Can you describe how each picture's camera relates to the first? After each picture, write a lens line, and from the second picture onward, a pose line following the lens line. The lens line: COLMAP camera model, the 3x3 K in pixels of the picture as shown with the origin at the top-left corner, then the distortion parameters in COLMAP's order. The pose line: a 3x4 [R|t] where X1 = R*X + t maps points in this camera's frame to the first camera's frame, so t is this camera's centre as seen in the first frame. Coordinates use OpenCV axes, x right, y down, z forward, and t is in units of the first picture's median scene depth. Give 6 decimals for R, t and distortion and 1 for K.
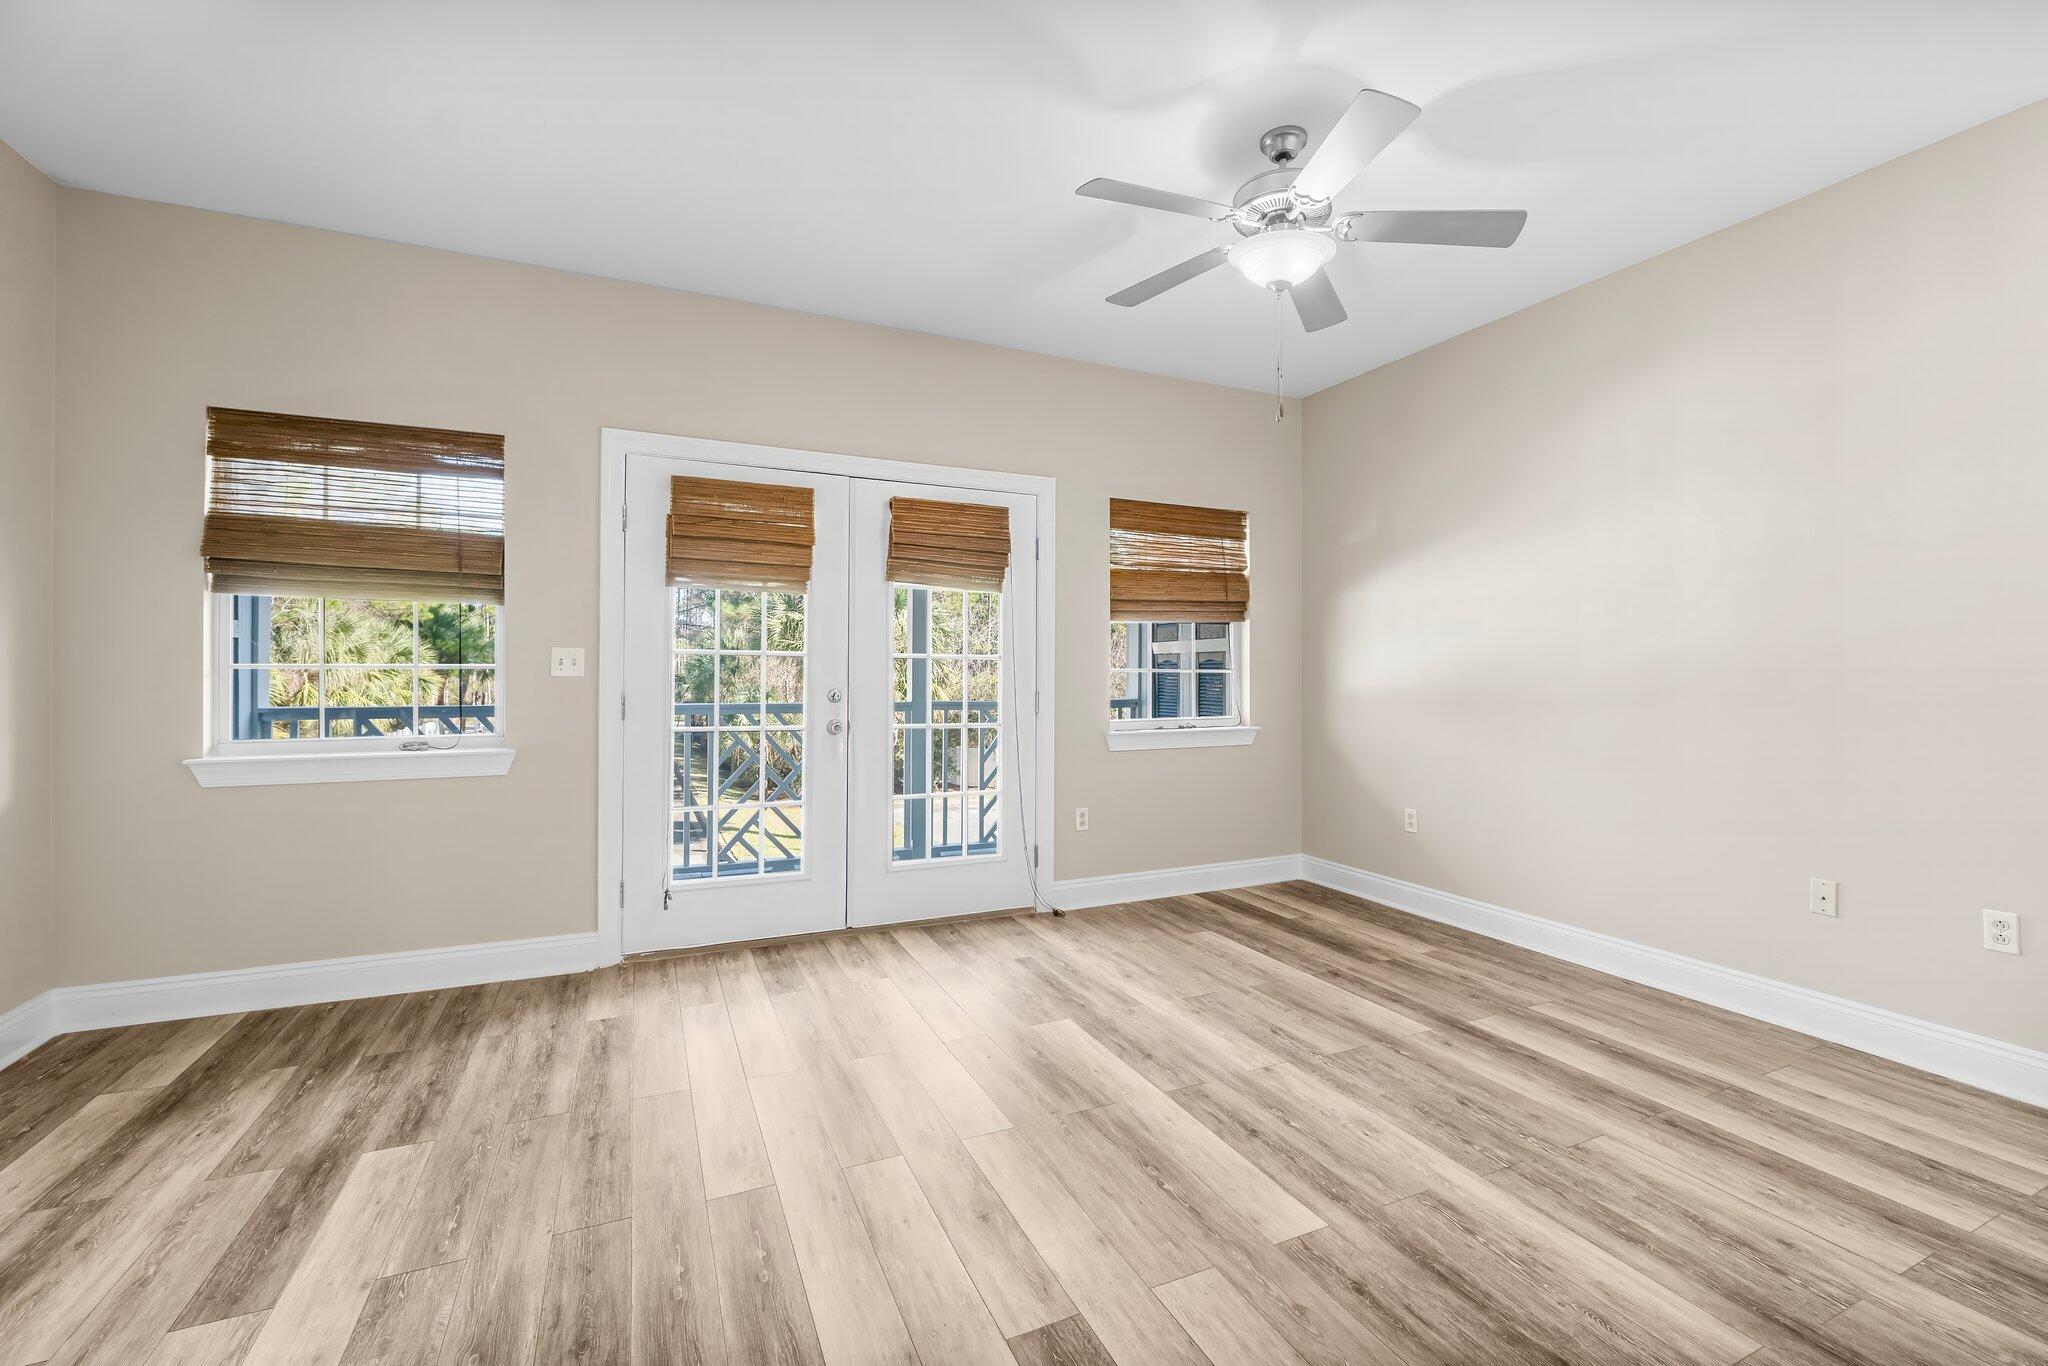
lens RADIAL K [[872.4, 0, 1020.5], [0, 872.4, 669.3], [0, 0, 1]] dist [-0.010658, 0.000516]
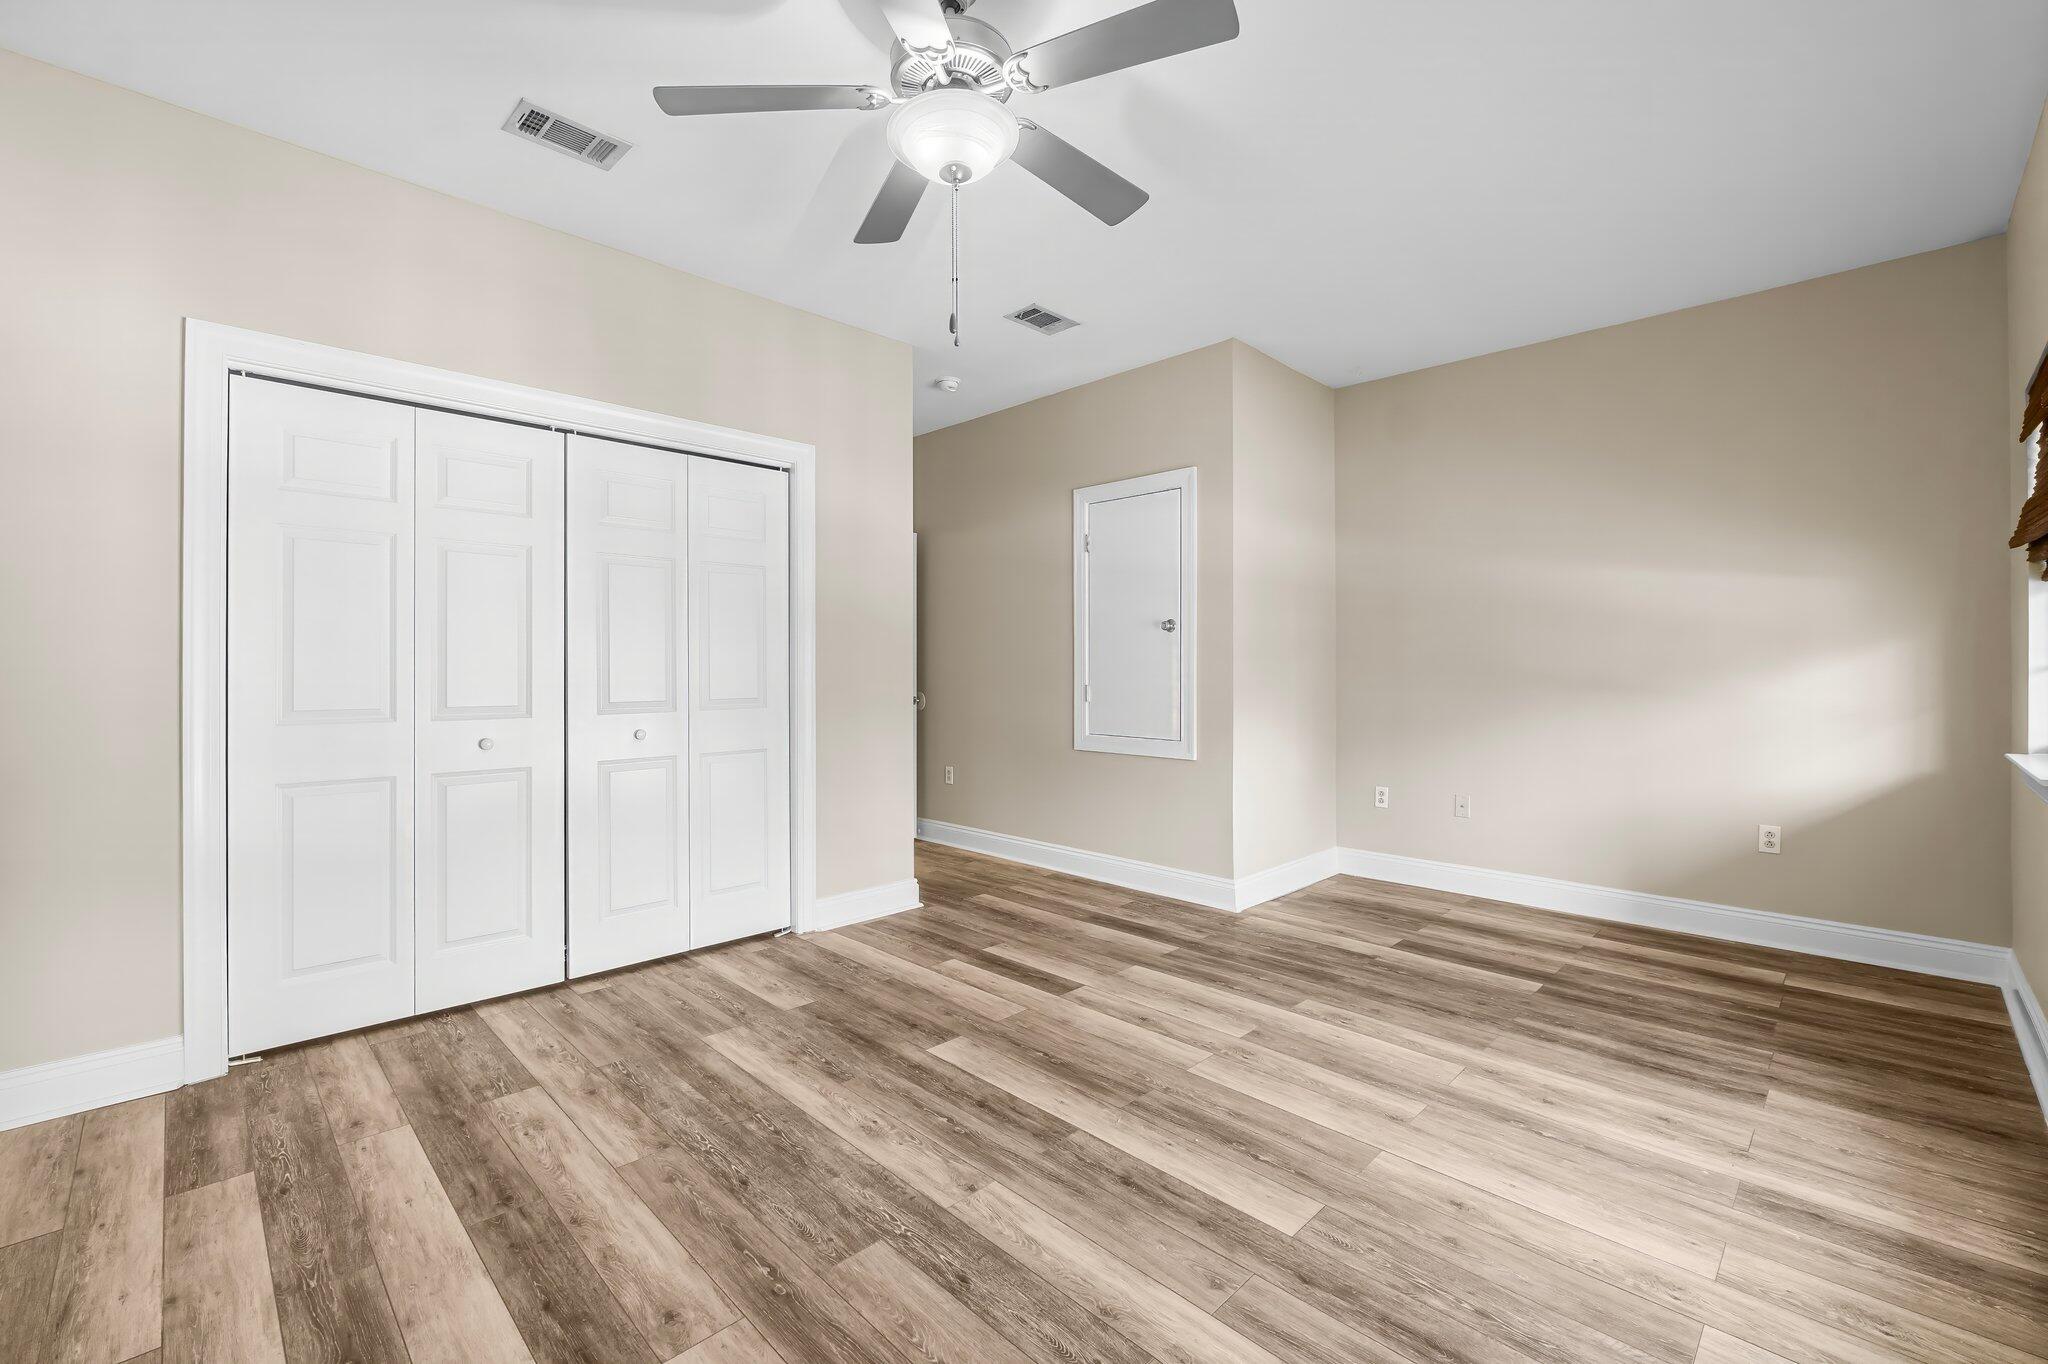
lens RADIAL K [[872.4, 0, 1026.6], [0, 872.4, 668.0], [0, 0, 1]] dist [-0.010658, 0.000516]
pose [[-0.936330, 0.000642, -0.351120, 0.557499], [0.001171, 0.999998, -0.001293, 0.008783], [0.351119, -0.001622, -0.936329, 1.907366]]
